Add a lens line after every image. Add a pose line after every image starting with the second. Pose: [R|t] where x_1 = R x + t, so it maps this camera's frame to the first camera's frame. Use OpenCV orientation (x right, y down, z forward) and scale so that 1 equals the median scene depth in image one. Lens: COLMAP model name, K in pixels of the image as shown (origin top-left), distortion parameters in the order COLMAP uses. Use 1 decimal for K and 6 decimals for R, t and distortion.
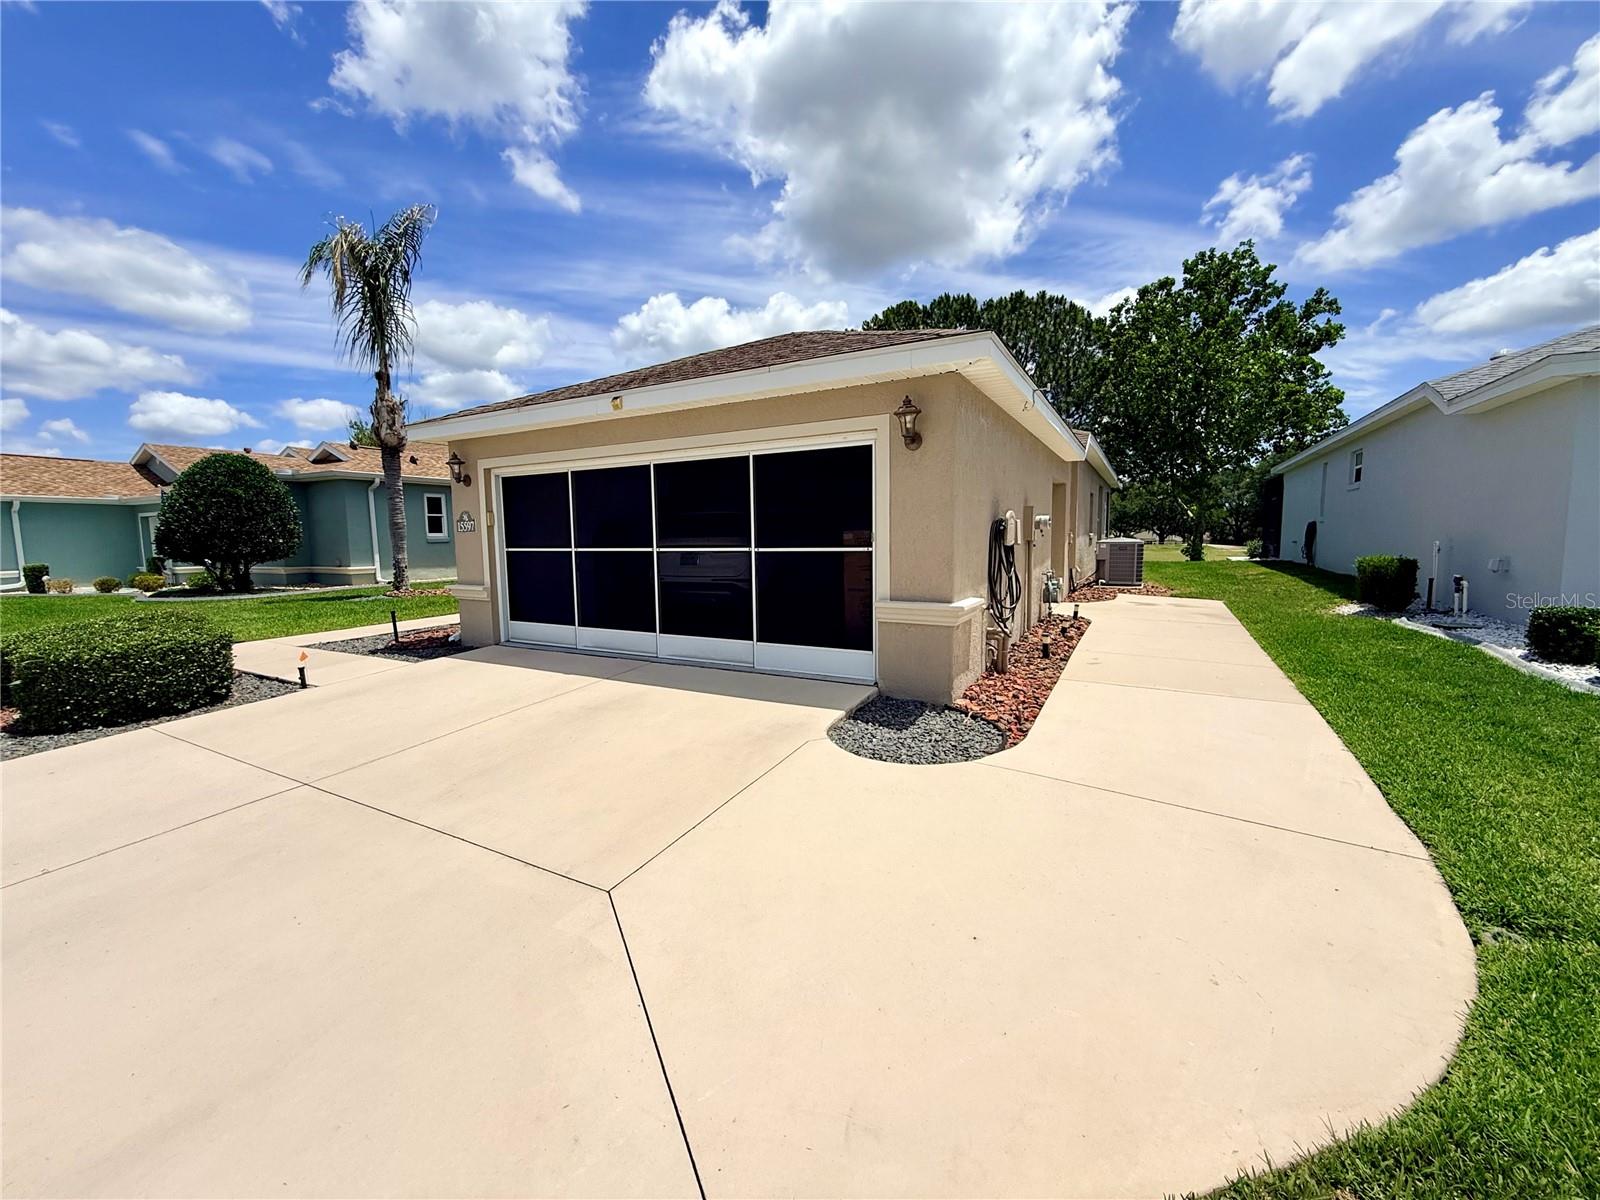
lens RADIAL K [[635.5, 0, 796.0], [0, 635.5, 599.0], [0, 0, 1]] dist [-0.000880, -0.000278]
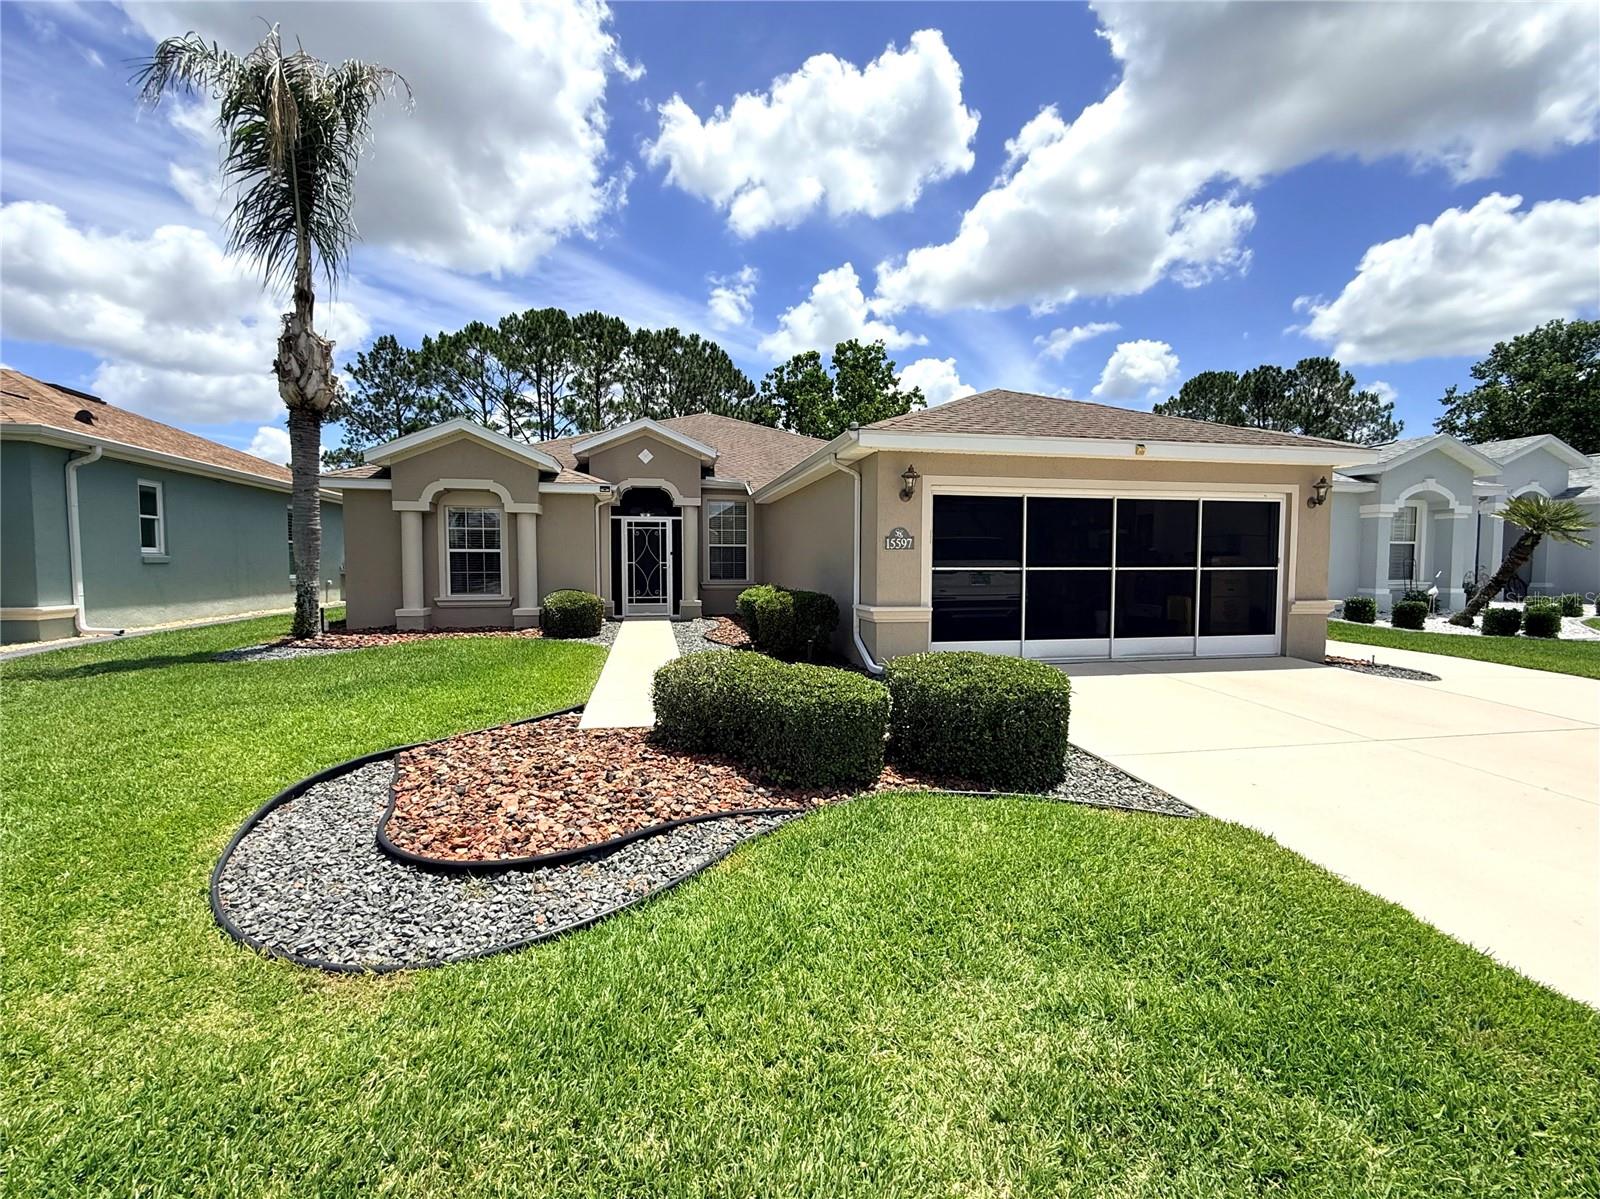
lens RADIAL K [[676.5, 0, 800.0], [0, 676.5, 599.5], [0, 0, 1]] dist [-0.000456, -0.000027]
pose [[0.759855, -0.022065, 0.649719, -0.393393], [0.054378, 0.998079, -0.029701, -0.003270], [-0.647815, 0.057899, 0.759594, 0.106048]]
